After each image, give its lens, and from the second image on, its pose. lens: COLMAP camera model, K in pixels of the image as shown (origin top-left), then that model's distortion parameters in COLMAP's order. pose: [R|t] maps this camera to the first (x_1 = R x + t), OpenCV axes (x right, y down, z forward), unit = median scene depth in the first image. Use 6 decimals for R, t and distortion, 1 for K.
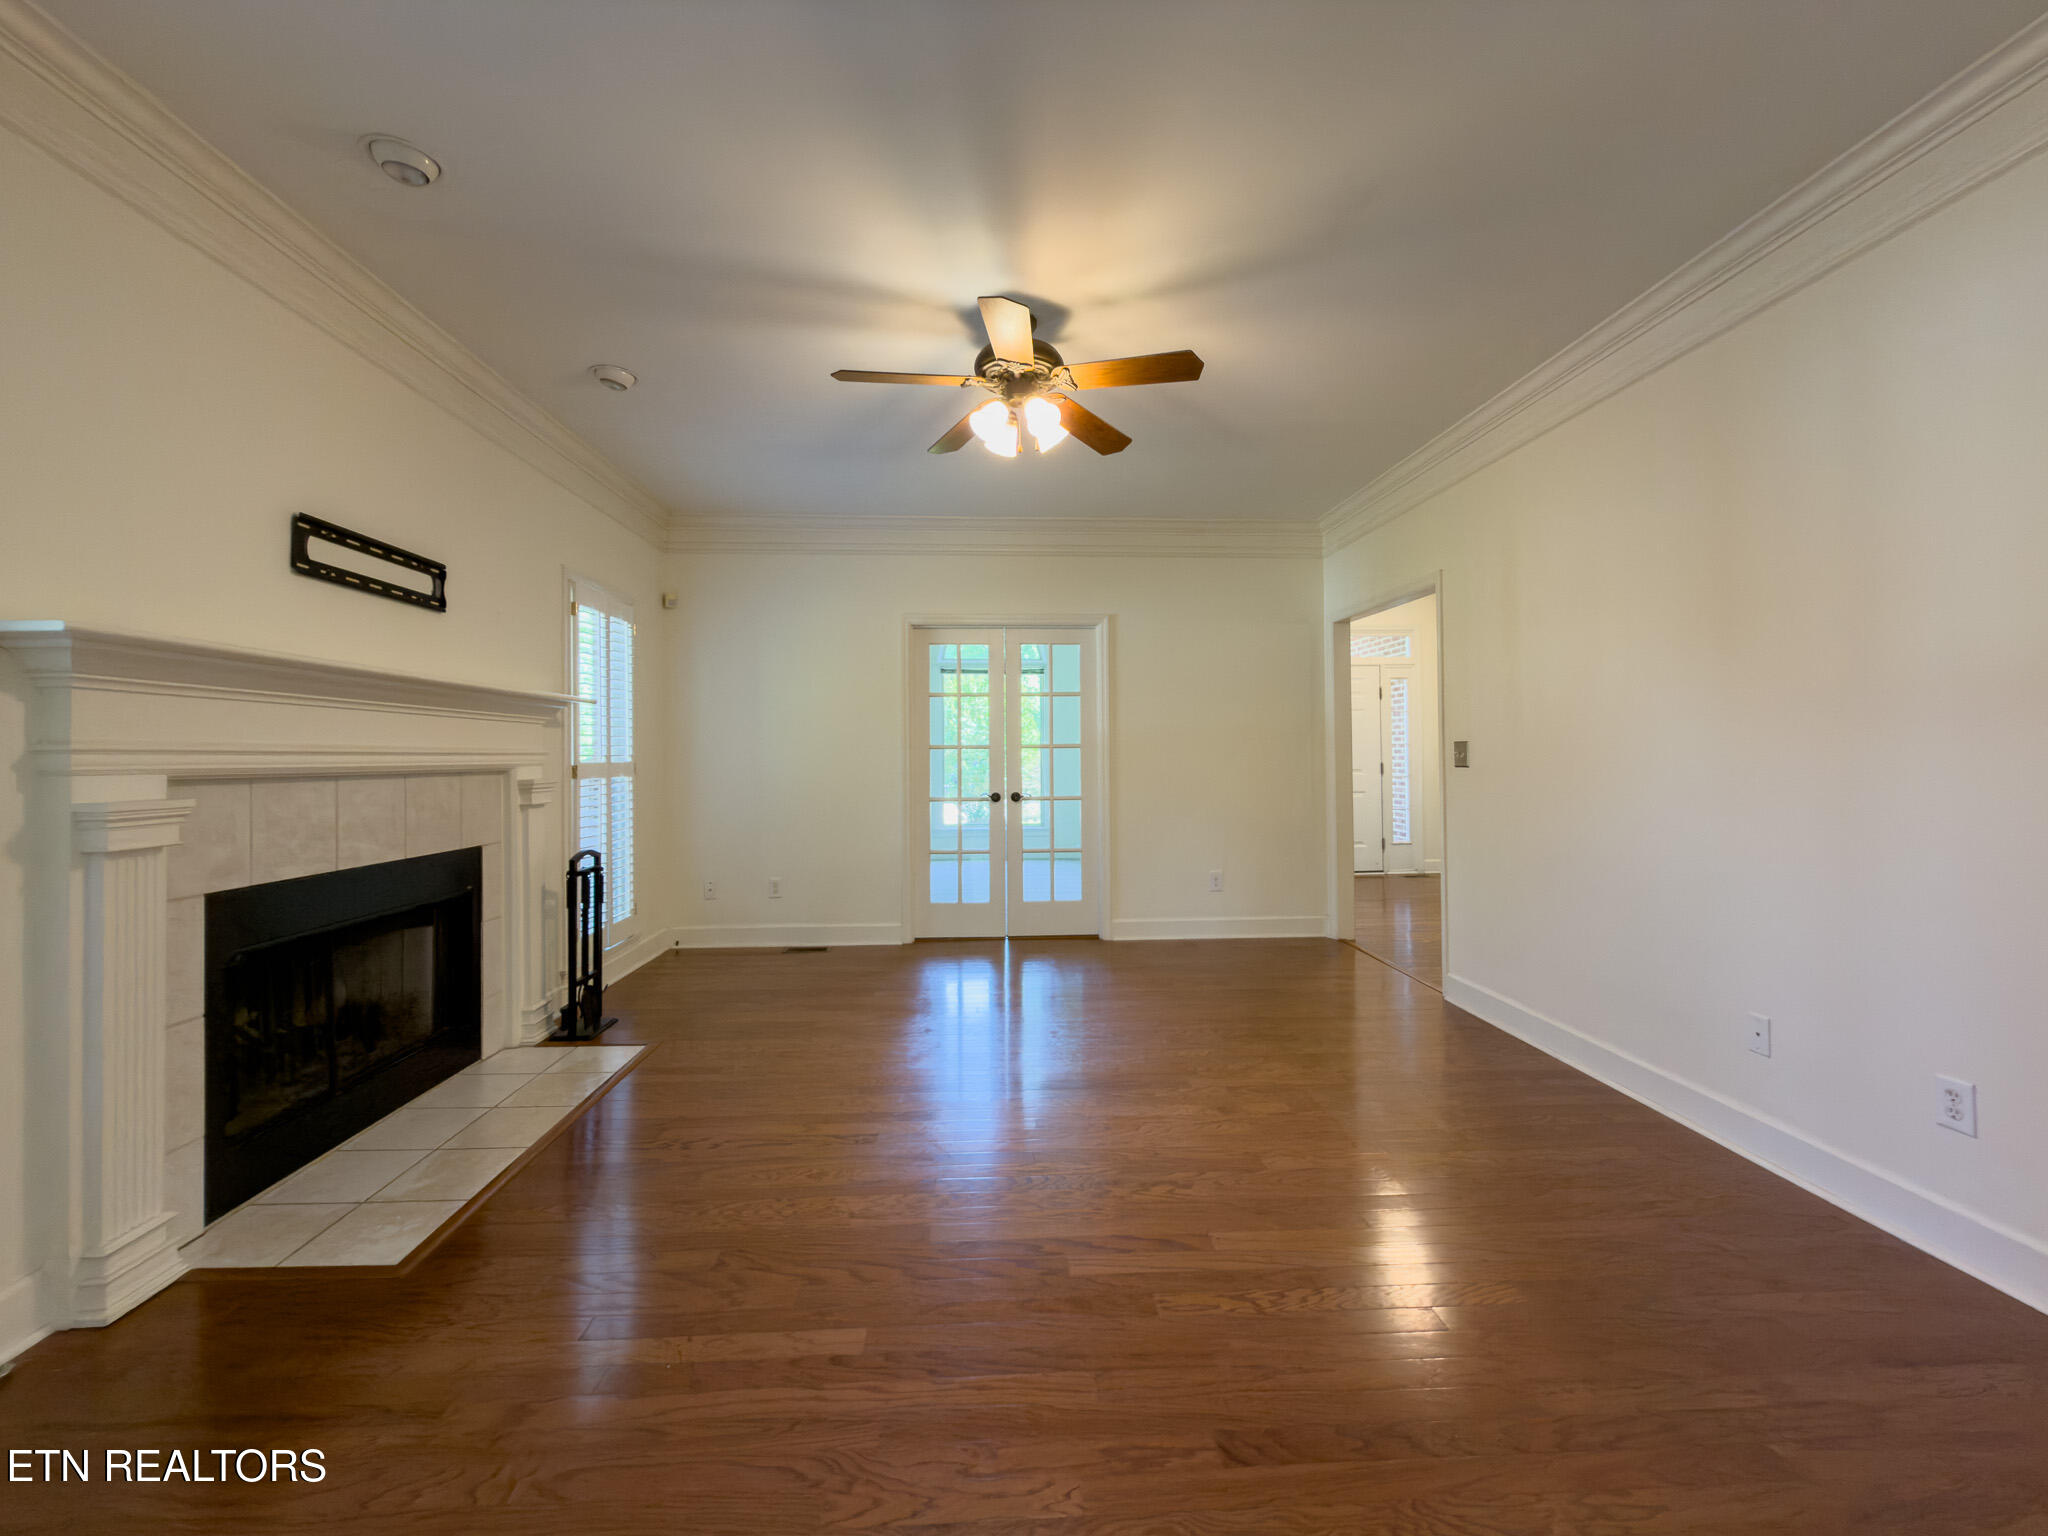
lens RADIAL K [[821.5, 0, 1023.3], [0, 821.5, 752.6], [0, 0, 1]] dist [-0.000568, -0.000879]
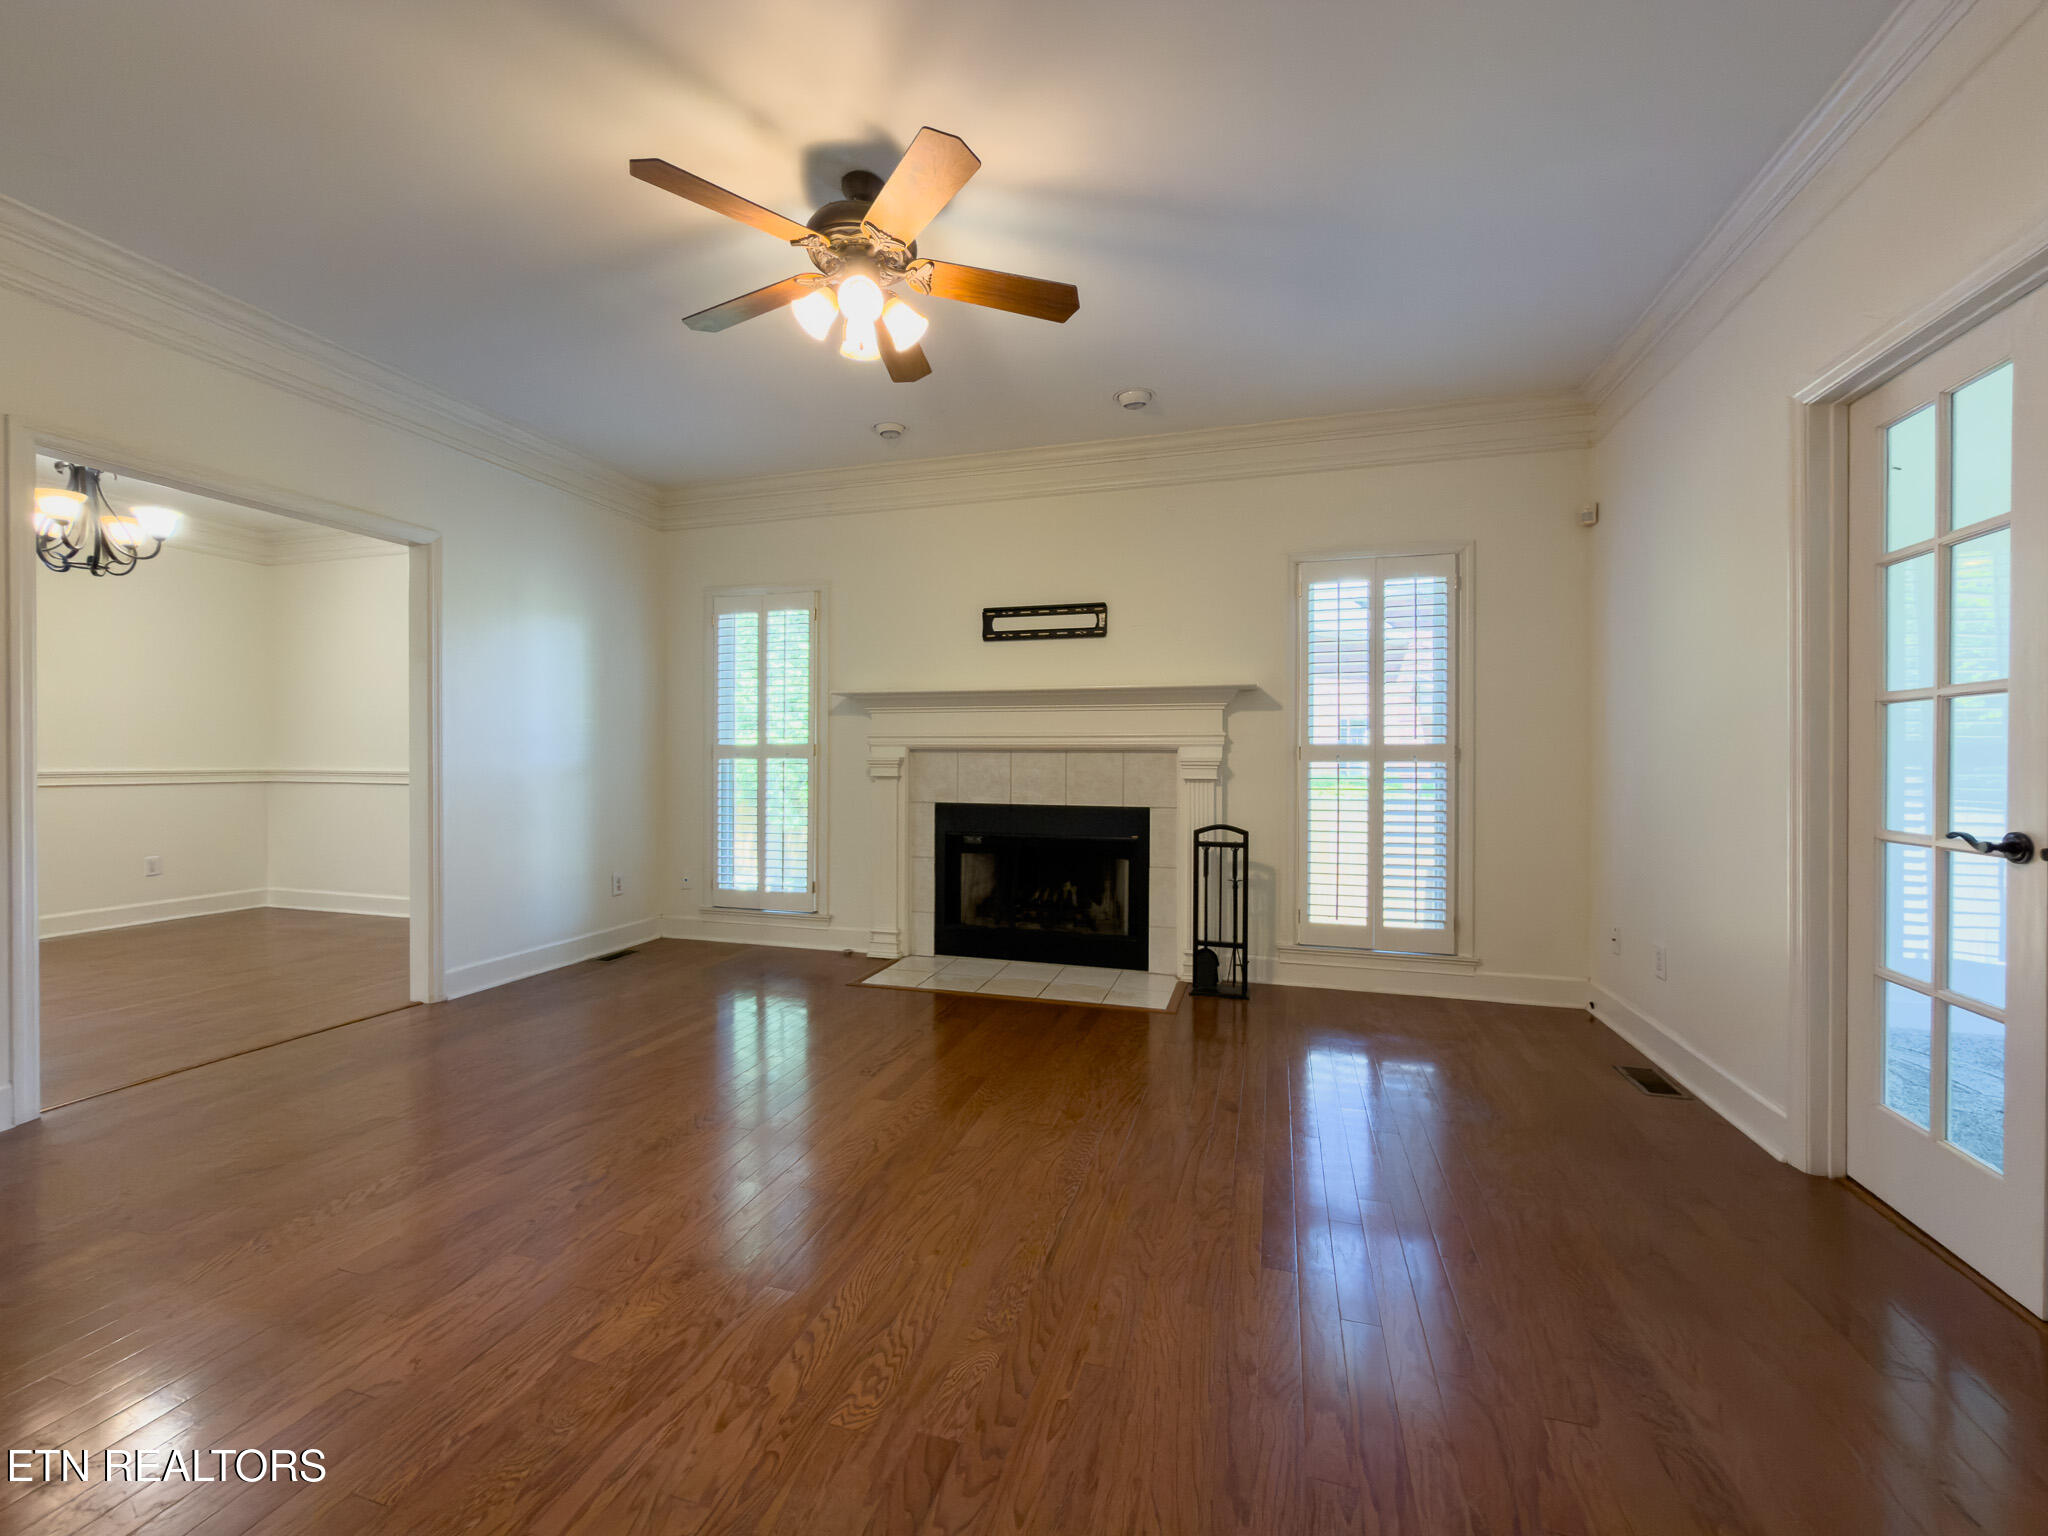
lens RADIAL K [[821.5, 0, 1028.3], [0, 821.5, 771.5], [0, 0, 1]] dist [-0.000568, -0.000879]
pose [[-0.328119, 0.021063, -0.944401, 0.738649], [0.003081, 0.999770, 0.021227, 0.033612], [0.944631, 0.004055, -0.328109, 1.470078]]
